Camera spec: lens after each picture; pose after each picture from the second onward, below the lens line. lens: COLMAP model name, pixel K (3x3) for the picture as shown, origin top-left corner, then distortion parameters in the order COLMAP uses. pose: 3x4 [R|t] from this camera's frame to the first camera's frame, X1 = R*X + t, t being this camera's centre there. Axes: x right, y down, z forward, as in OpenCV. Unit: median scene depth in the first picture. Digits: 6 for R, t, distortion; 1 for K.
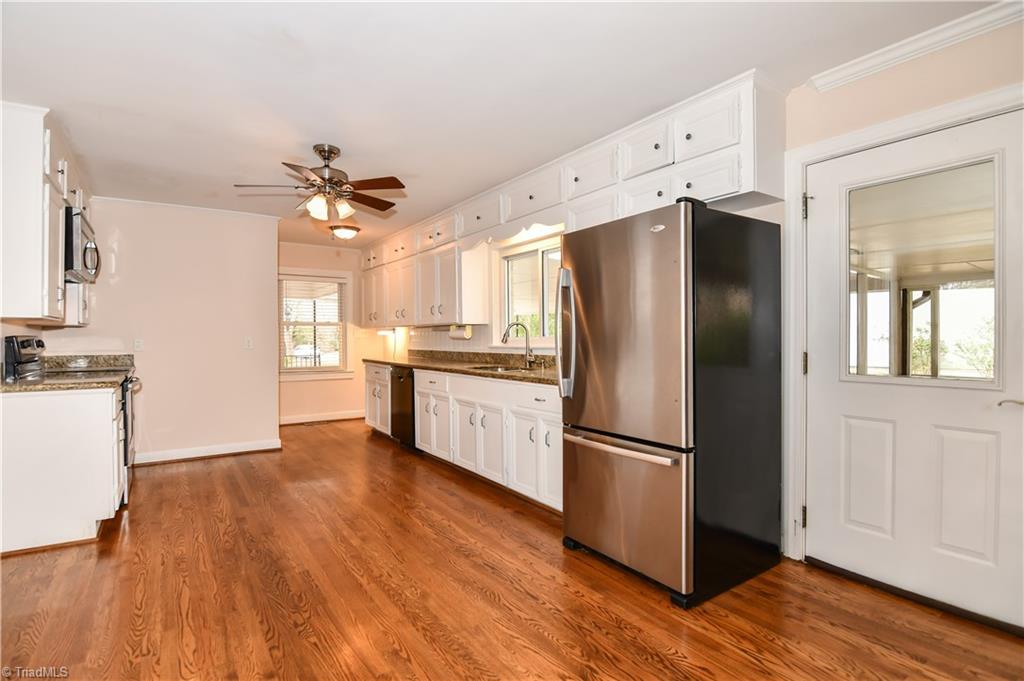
lens RADIAL K [[500.0, 0, 508.6], [0, 500.0, 345.1], [0, 0, 1]] dist [-0.010282, -0.000393]
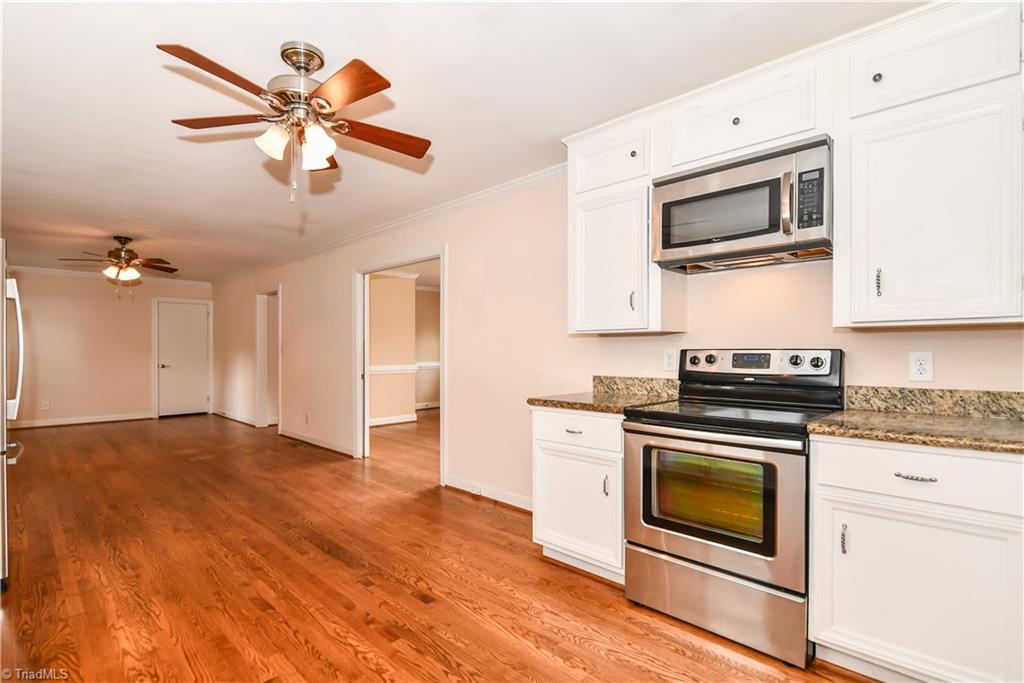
lens RADIAL K [[500.0, 0, 508.6], [0, 500.0, 346.1], [0, 0, 1]] dist [-0.010282, -0.000393]
pose [[-0.983941, 0.009248, -0.178253, -0.592134], [0.007502, 0.999917, 0.010467, -0.033055], [0.178335, 0.008961, -0.983929, 1.949333]]
